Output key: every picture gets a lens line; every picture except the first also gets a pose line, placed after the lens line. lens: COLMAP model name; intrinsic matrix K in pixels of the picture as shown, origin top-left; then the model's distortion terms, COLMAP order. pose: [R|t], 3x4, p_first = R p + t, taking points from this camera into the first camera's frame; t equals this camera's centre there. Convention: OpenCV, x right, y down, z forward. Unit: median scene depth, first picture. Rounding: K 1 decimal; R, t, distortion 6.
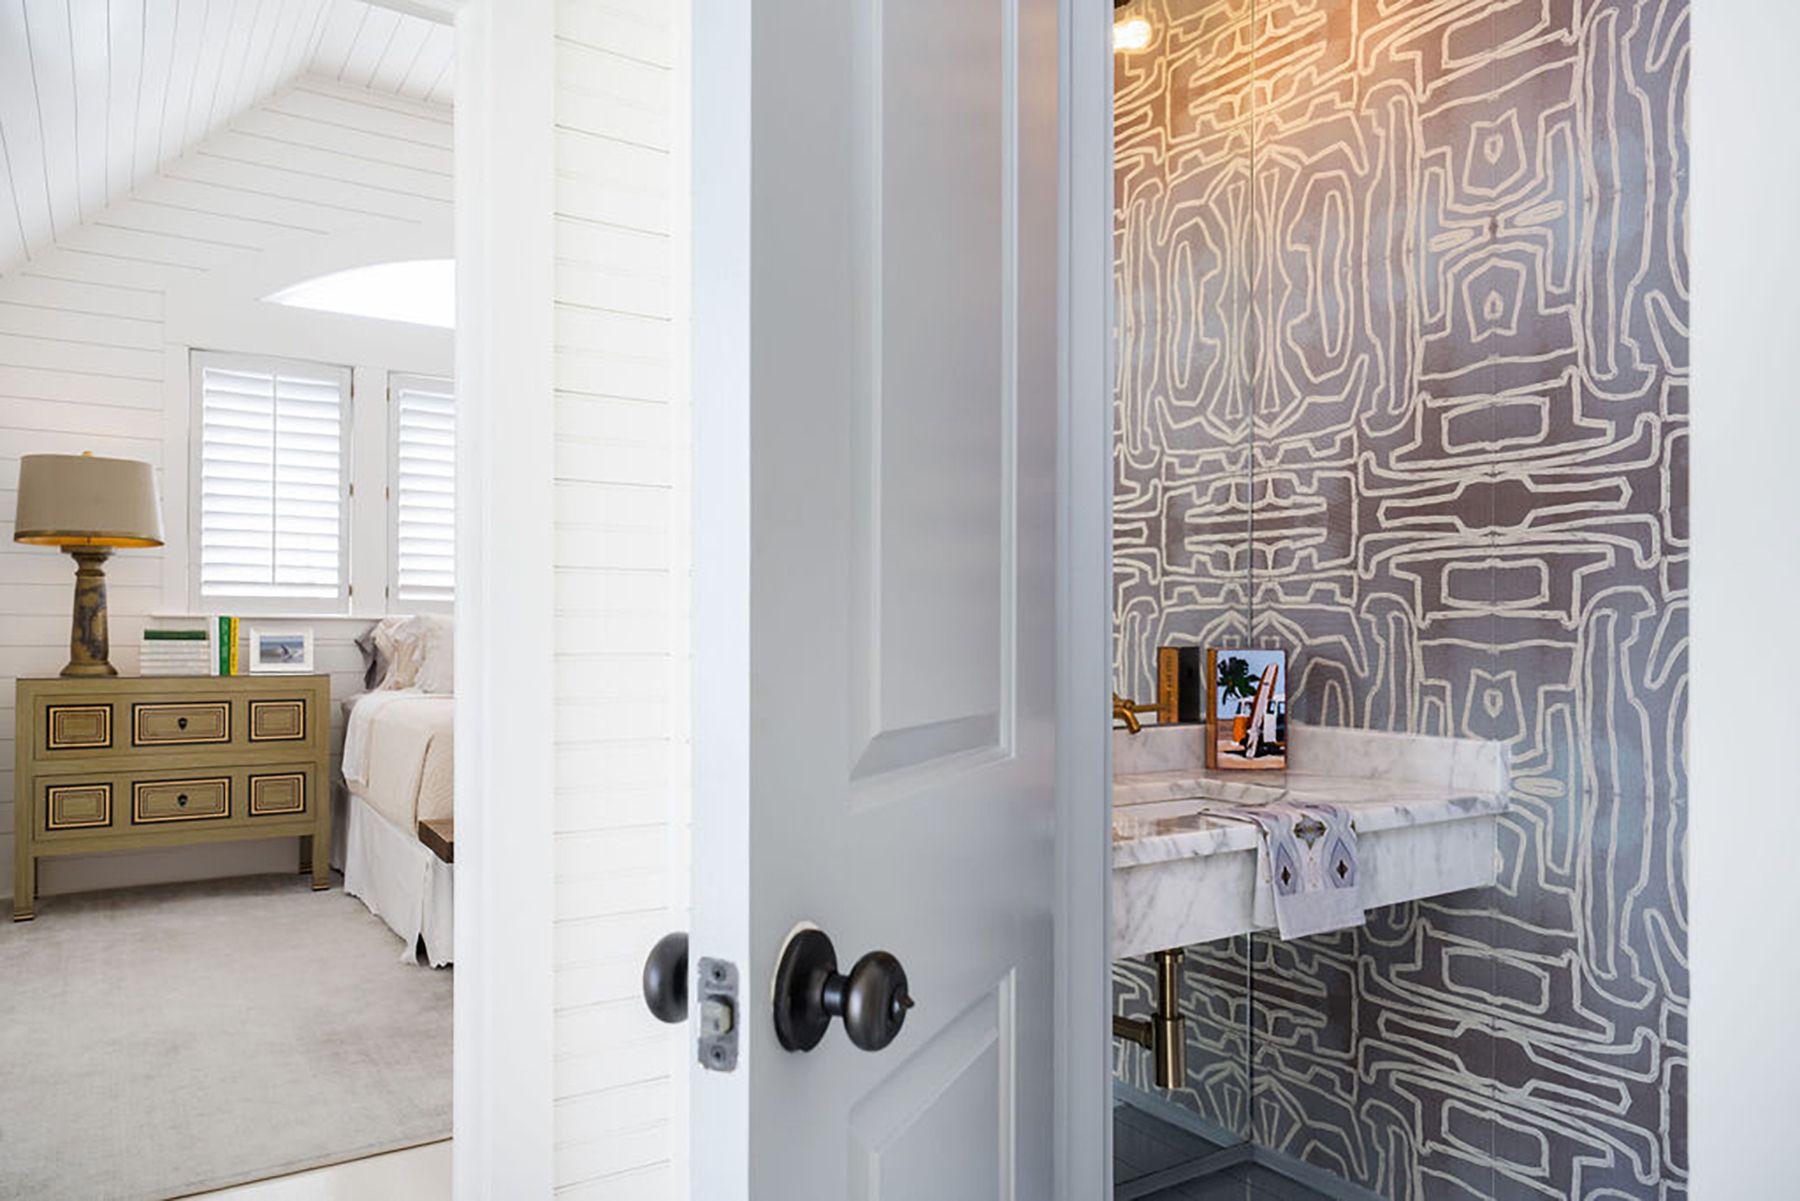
lens RADIAL K [[1188.6, 0, 895.6], [0, 1188.6, 630.0], [0, 0, 1]] dist [0.001293, -0.000924]
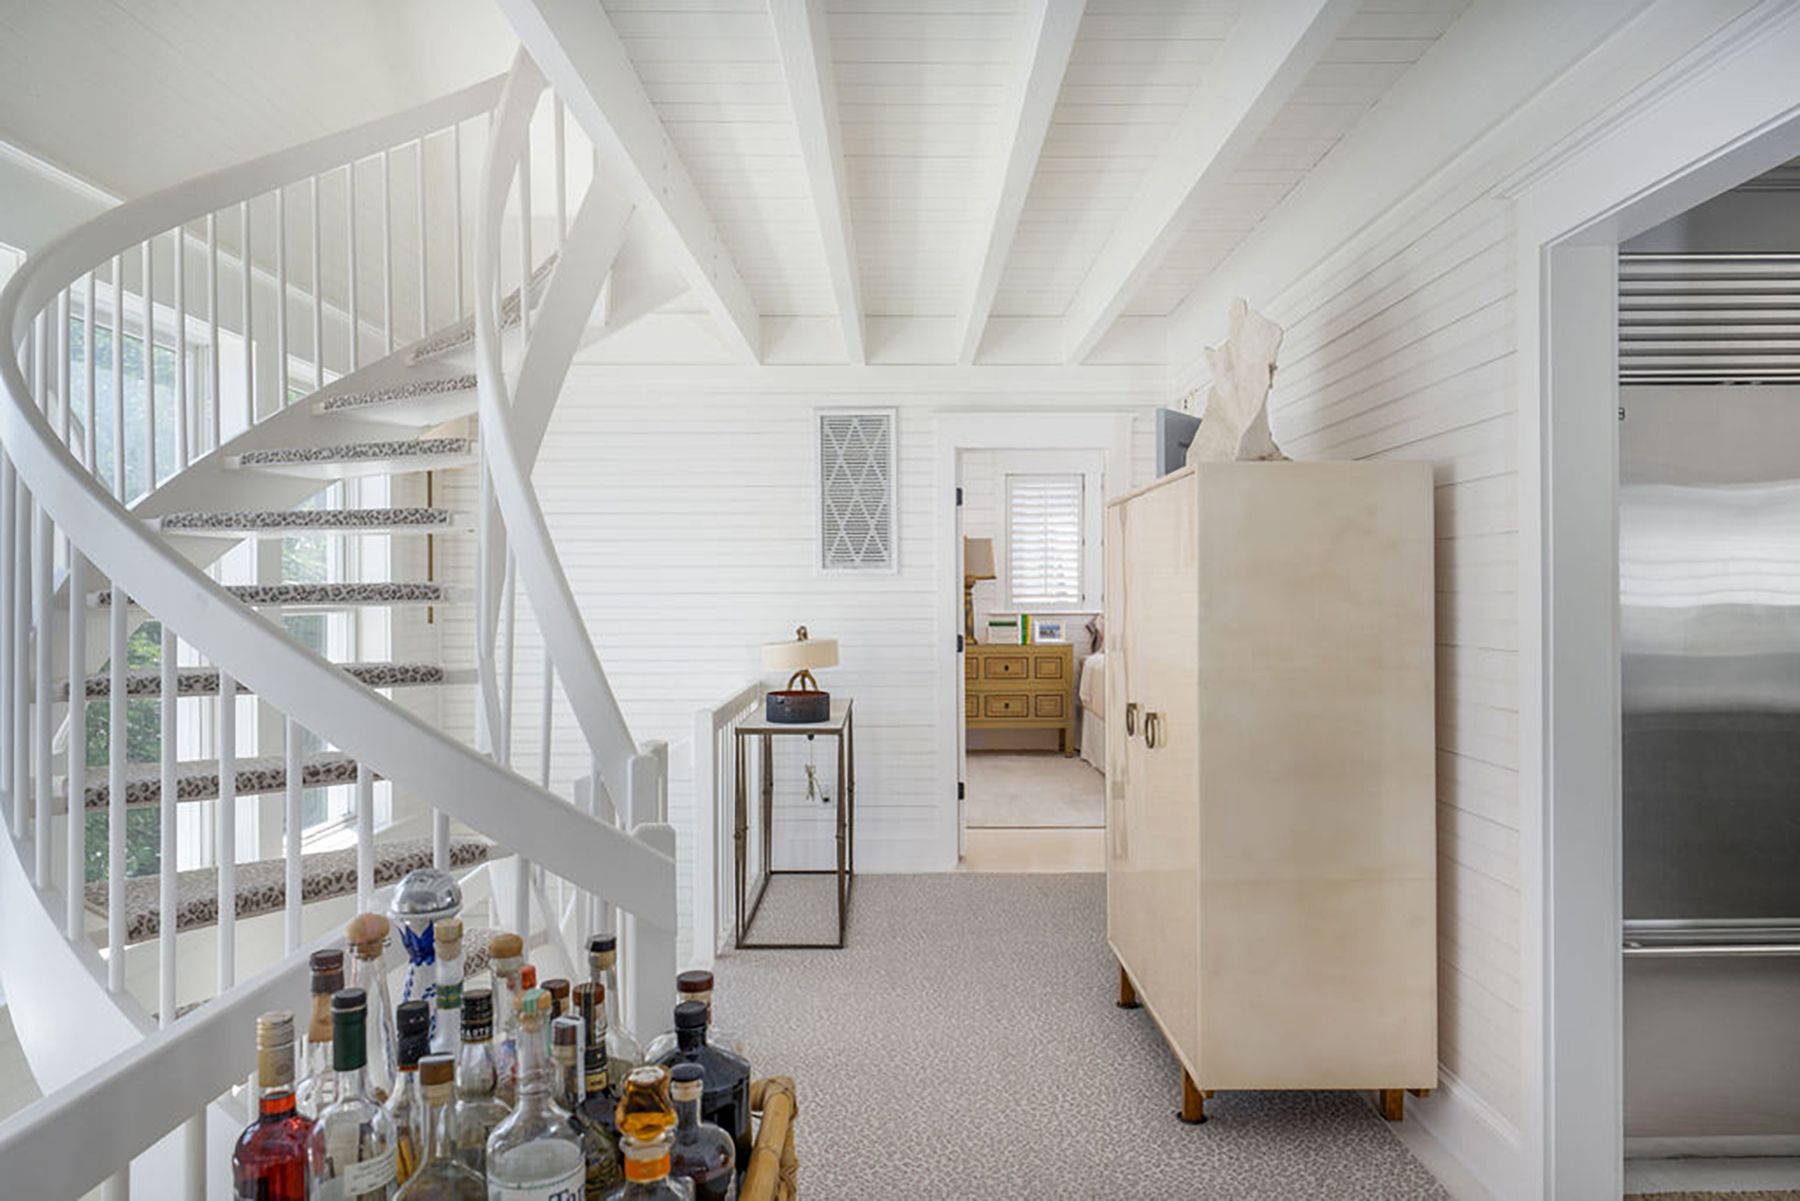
lens RADIAL K [[1248.7, 0, 904.6], [0, 1248.7, 607.5], [0, 0, 1]] dist [-0.004489, -0.000006]
pose [[0.831602, -0.006579, -0.555333, 0.407569], [0.010018, 0.999945, 0.003156, -0.030318], [0.555282, -0.008188, 0.831622, -0.806011]]
